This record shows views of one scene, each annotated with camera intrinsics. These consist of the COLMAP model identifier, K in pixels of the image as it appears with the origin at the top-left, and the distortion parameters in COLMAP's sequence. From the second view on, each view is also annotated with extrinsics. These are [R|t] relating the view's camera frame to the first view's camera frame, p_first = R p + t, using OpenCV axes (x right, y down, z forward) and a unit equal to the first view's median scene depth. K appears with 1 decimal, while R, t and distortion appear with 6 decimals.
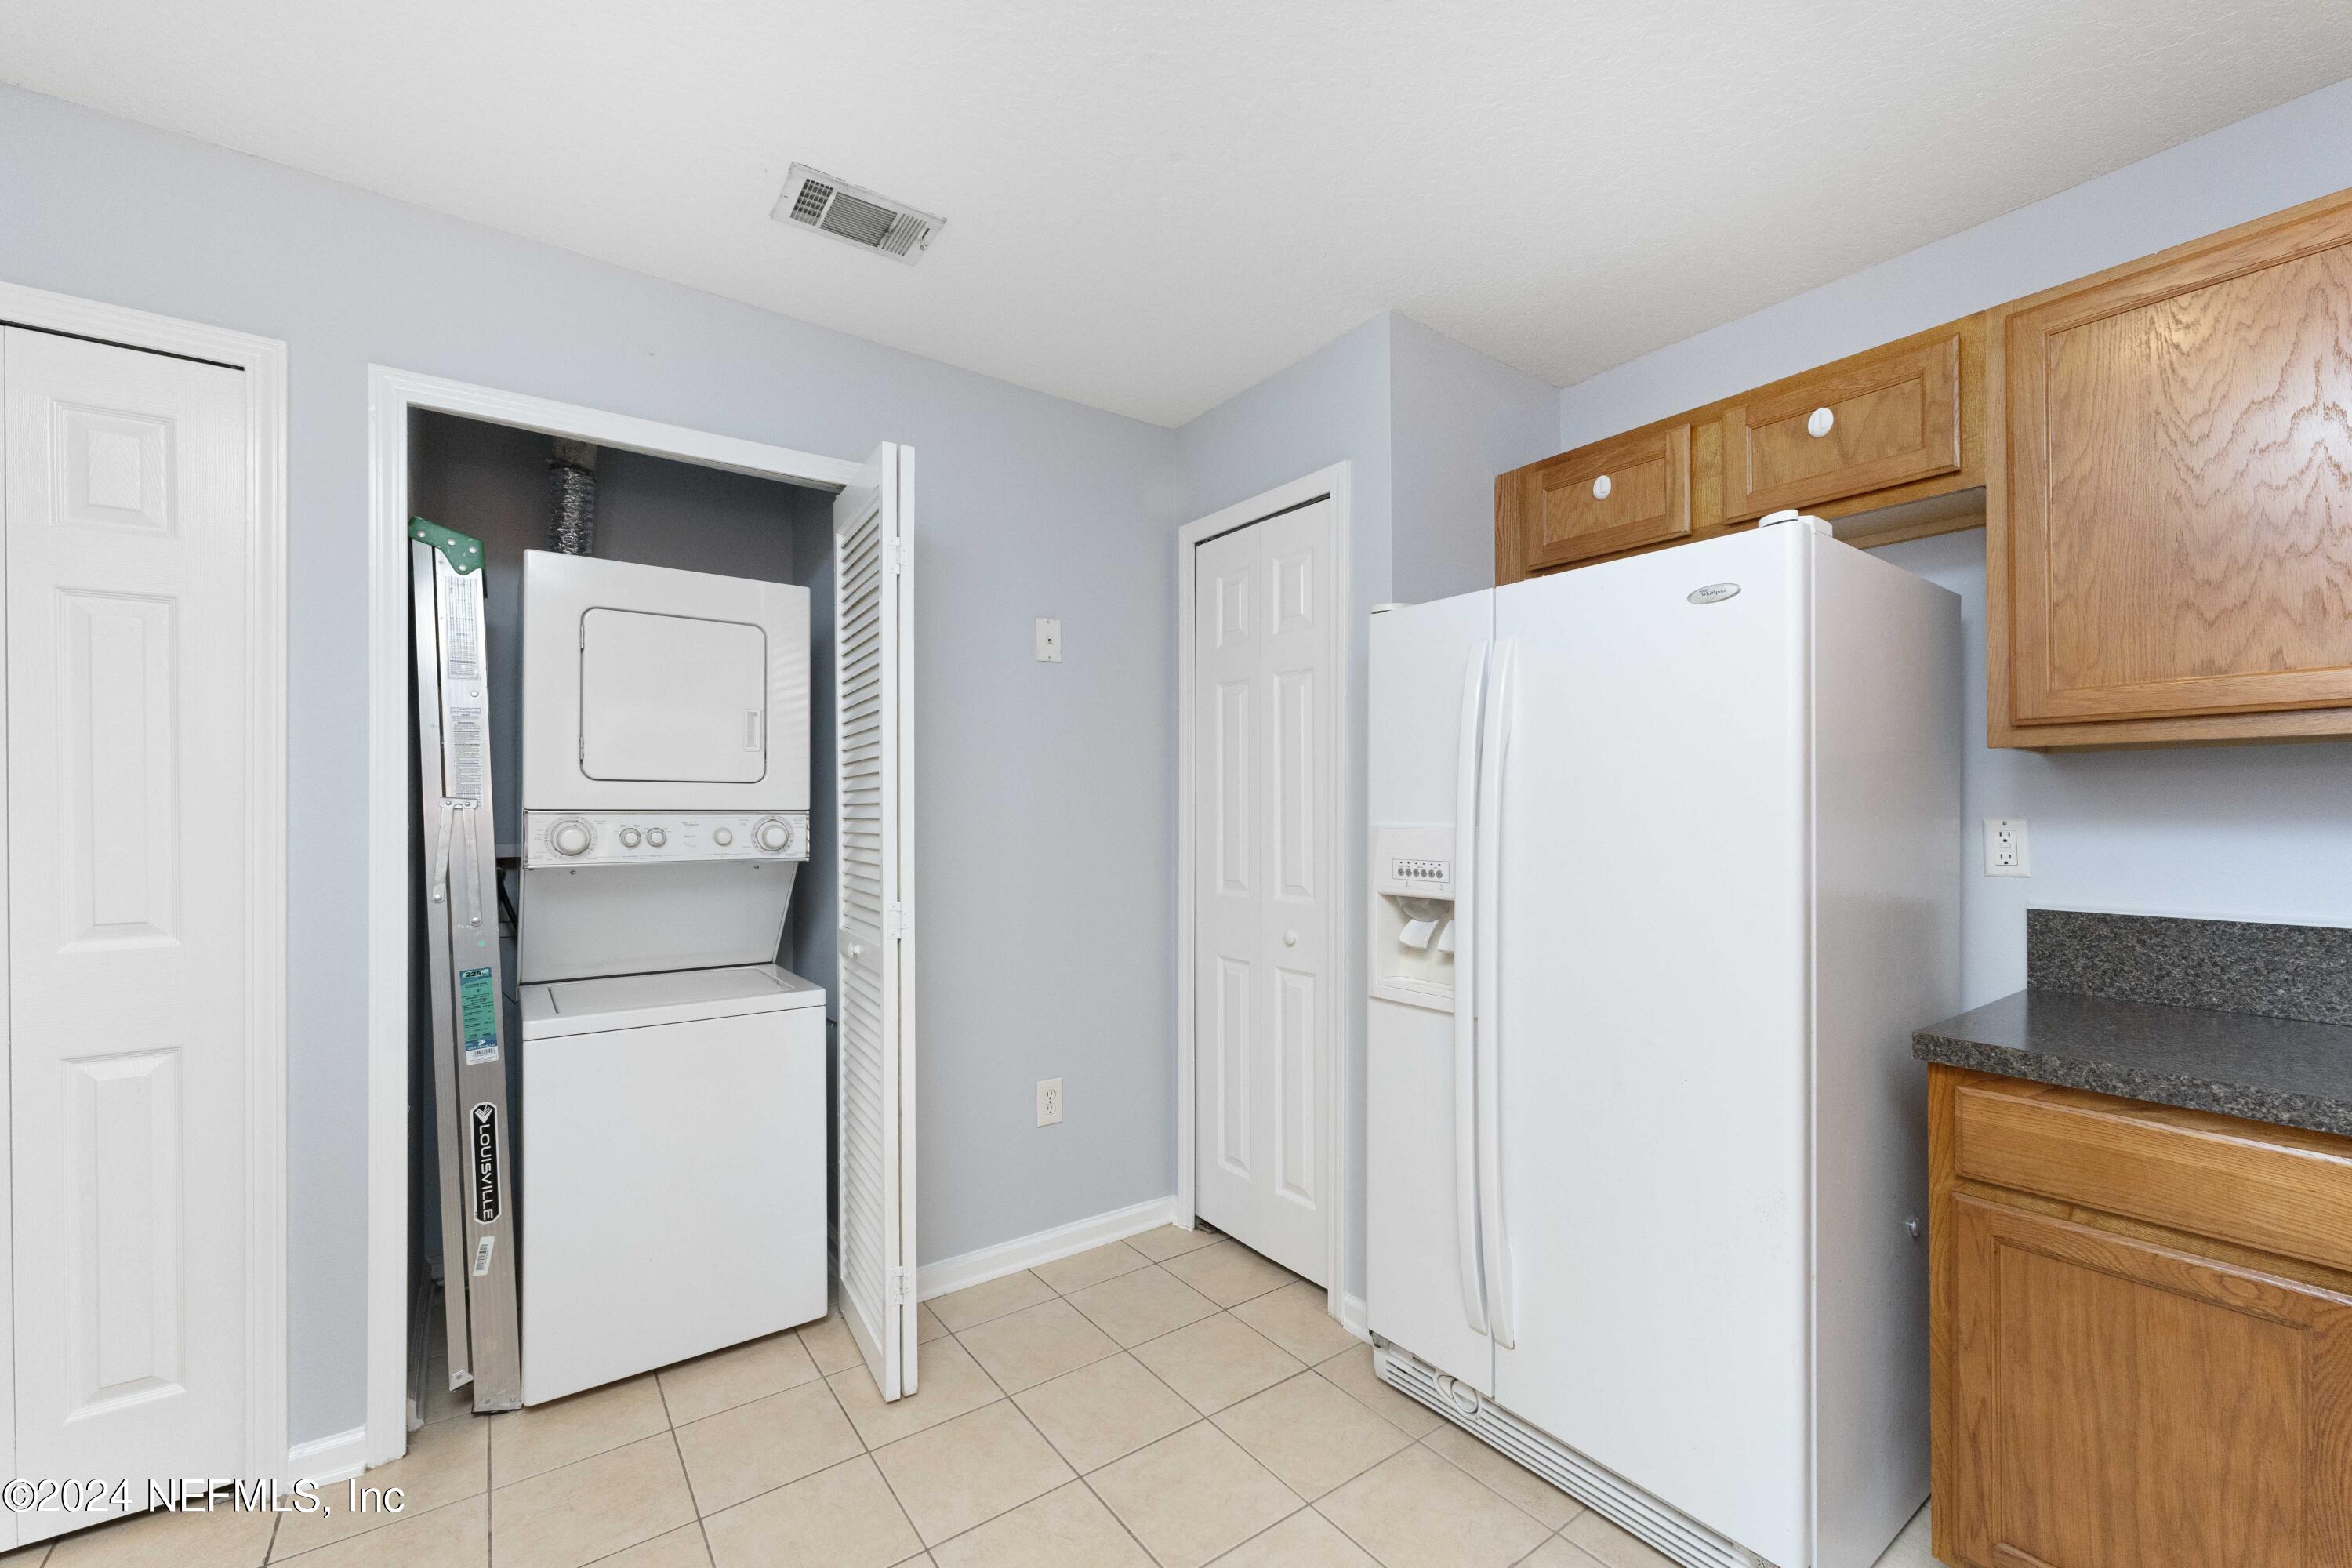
lens RADIAL K [[934.9, 0, 1173.7], [0, 934.9, 796.4], [0, 0, 1]] dist [-0.001053, 0.000588]
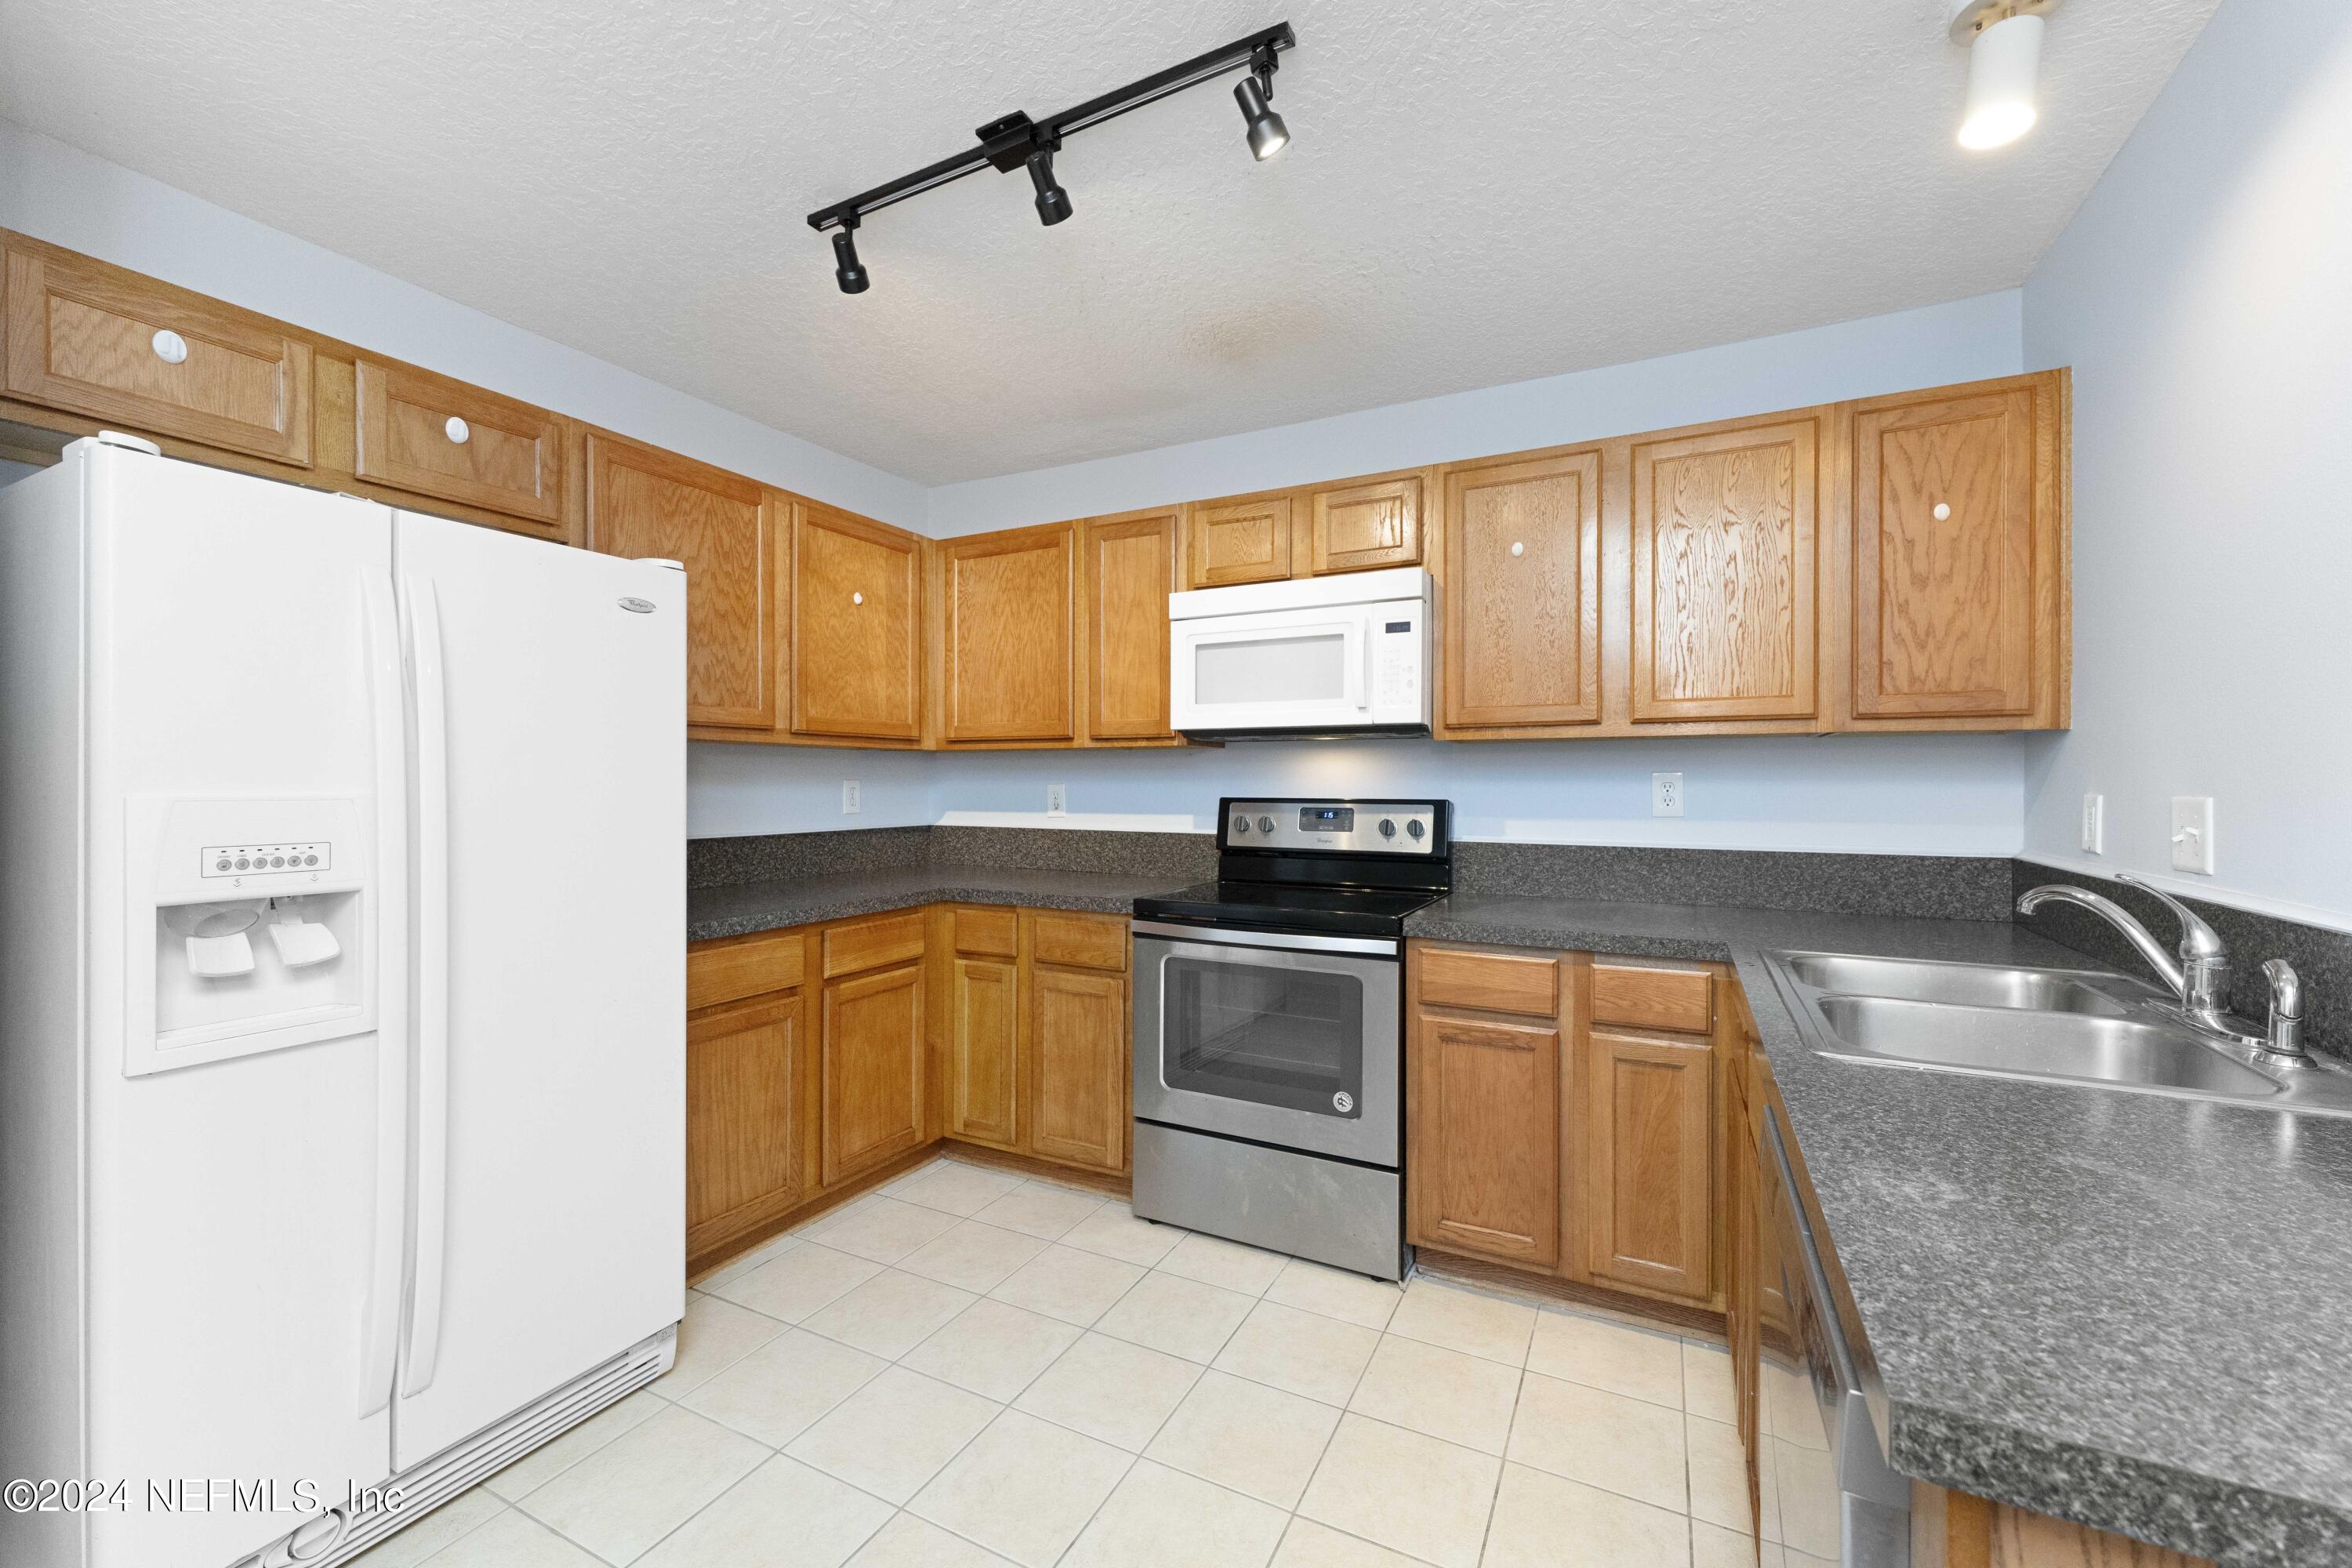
lens RADIAL K [[934.9, 0, 1158.9], [0, 934.9, 788.8], [0, 0, 1]] dist [-0.001053, 0.000588]
pose [[-0.437687, -0.005167, 0.899113, -0.668054], [-0.016828, 0.999855, -0.002446, 0.016752], [-0.898970, -0.016201, -0.437711, 0.711038]]
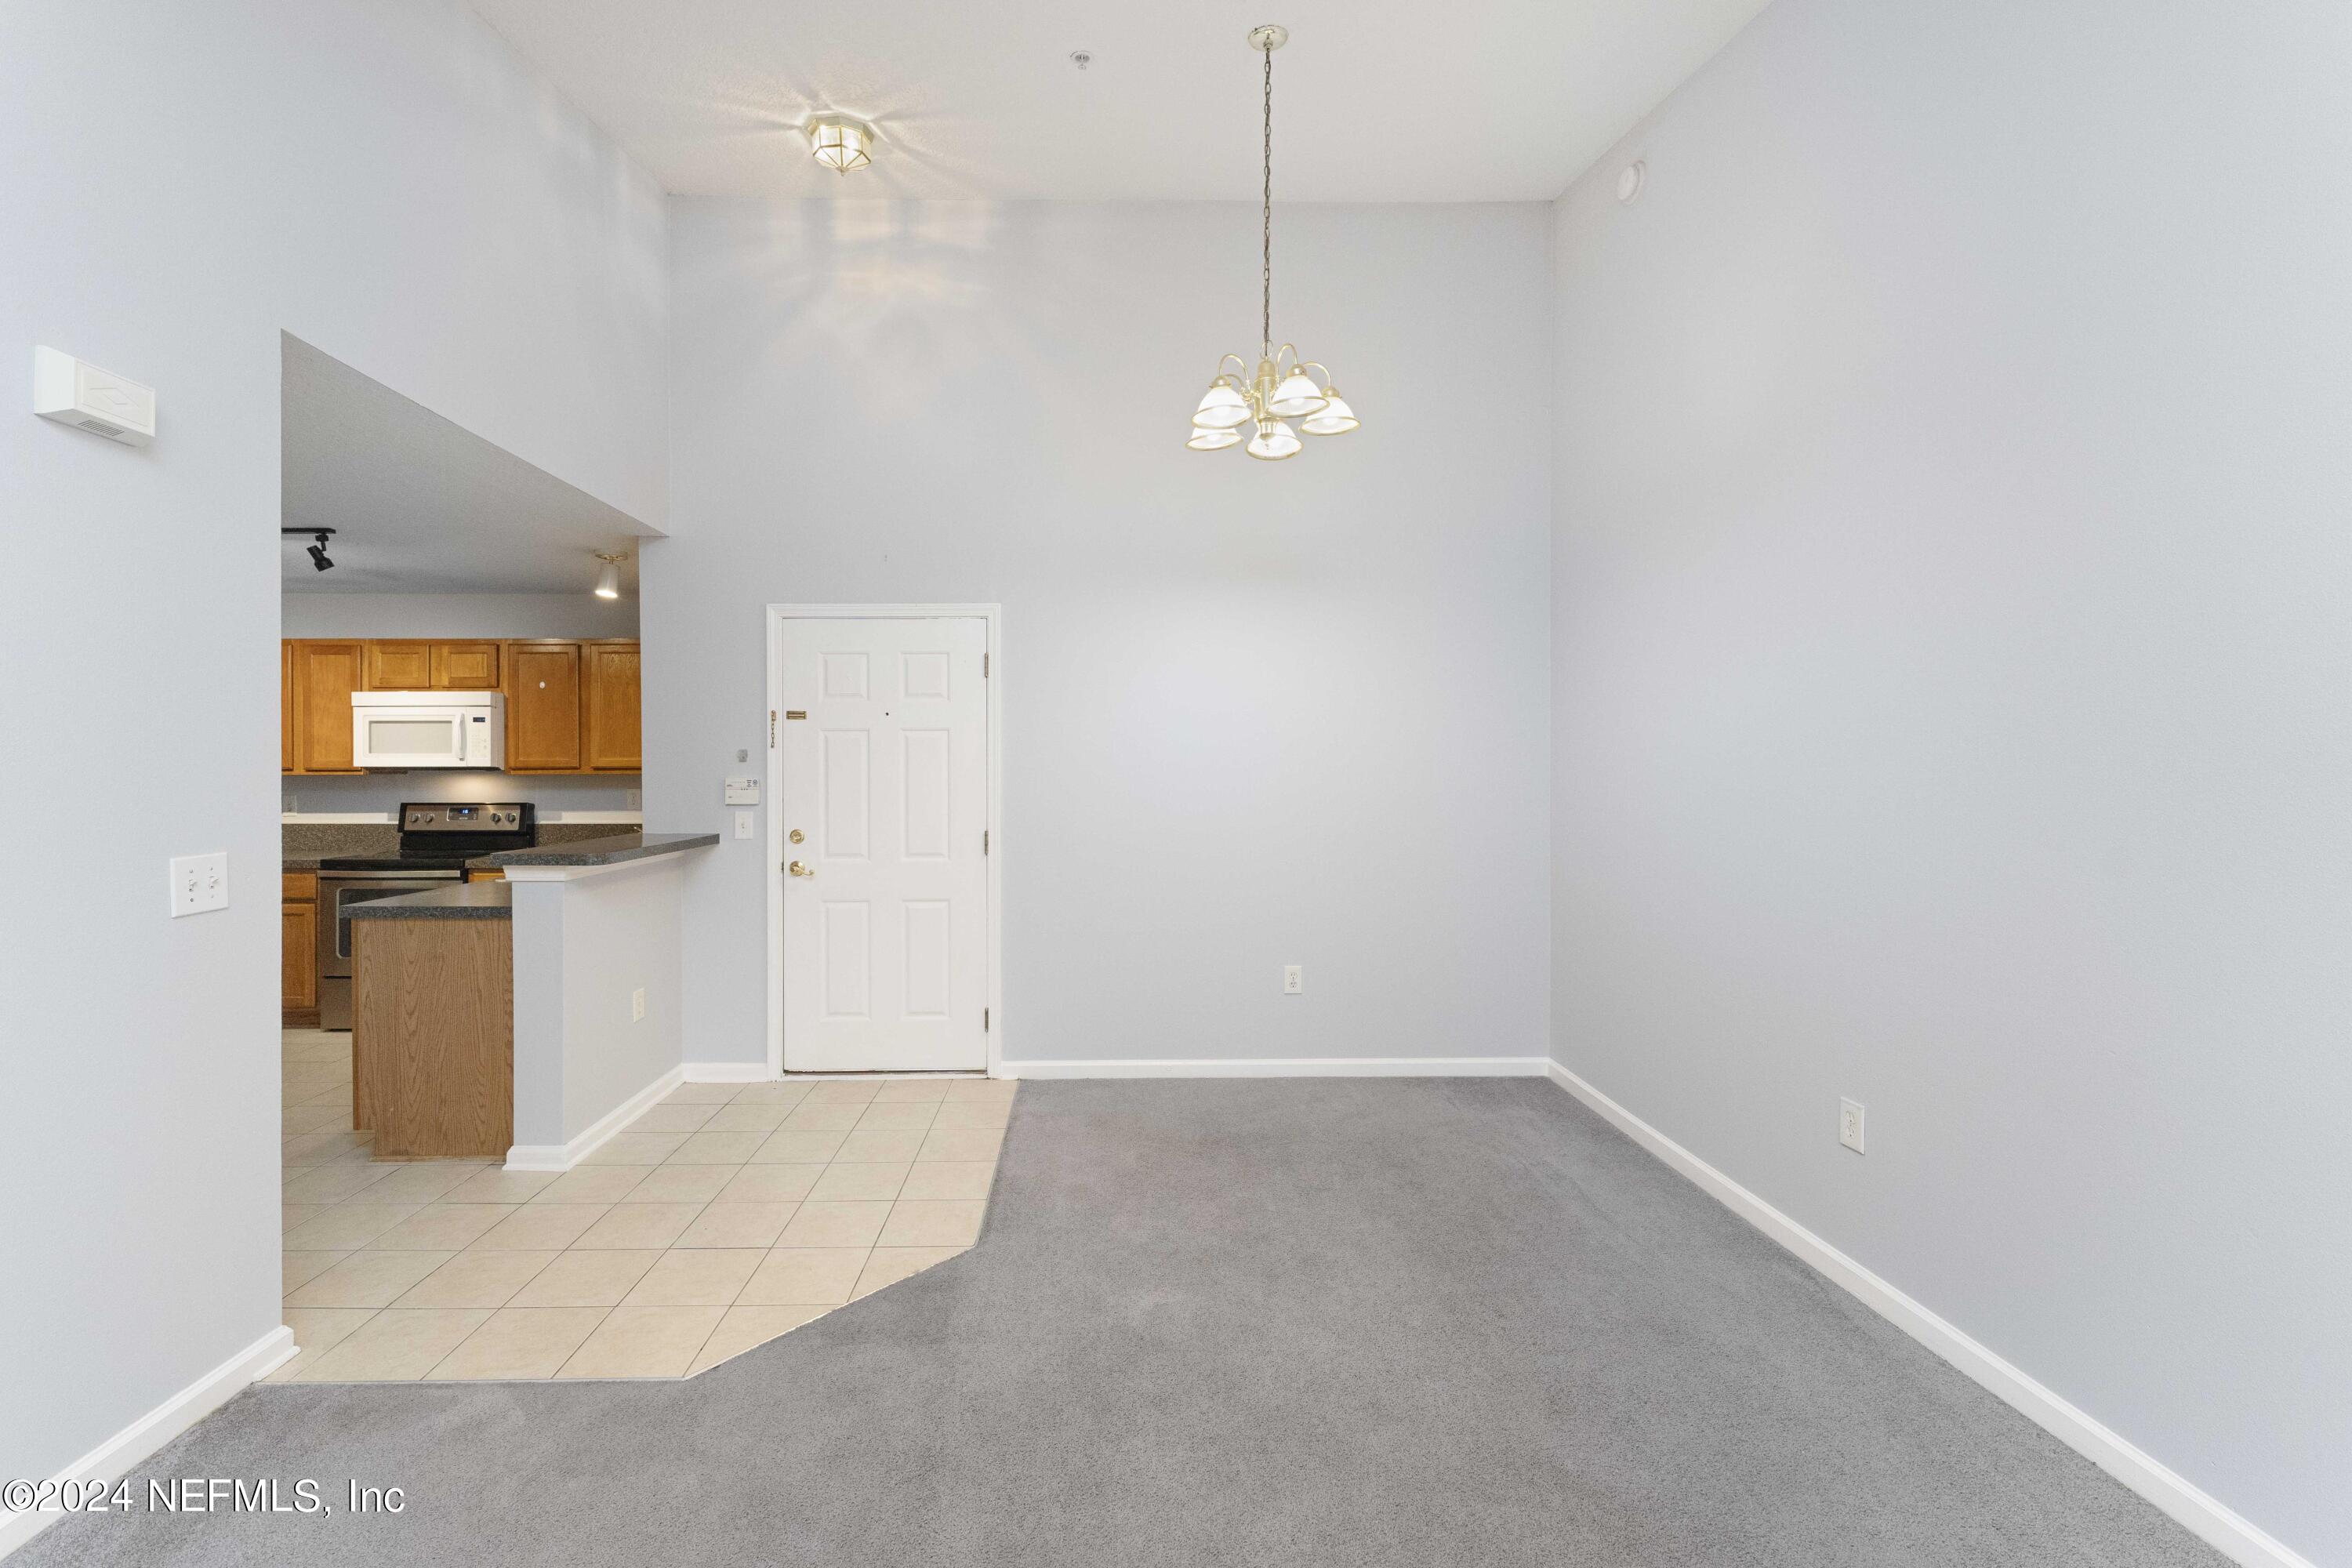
lens RADIAL K [[934.9, 0, 1087.3], [0, 934.9, 776.4], [0, 0, 1]] dist [-0.001053, 0.000588]
pose [[-0.802502, -0.000766, 0.596649, -2.681024], [-0.007550, 0.999932, -0.008871, -0.047338], [-0.596602, -0.011623, -0.802453, 0.948725]]
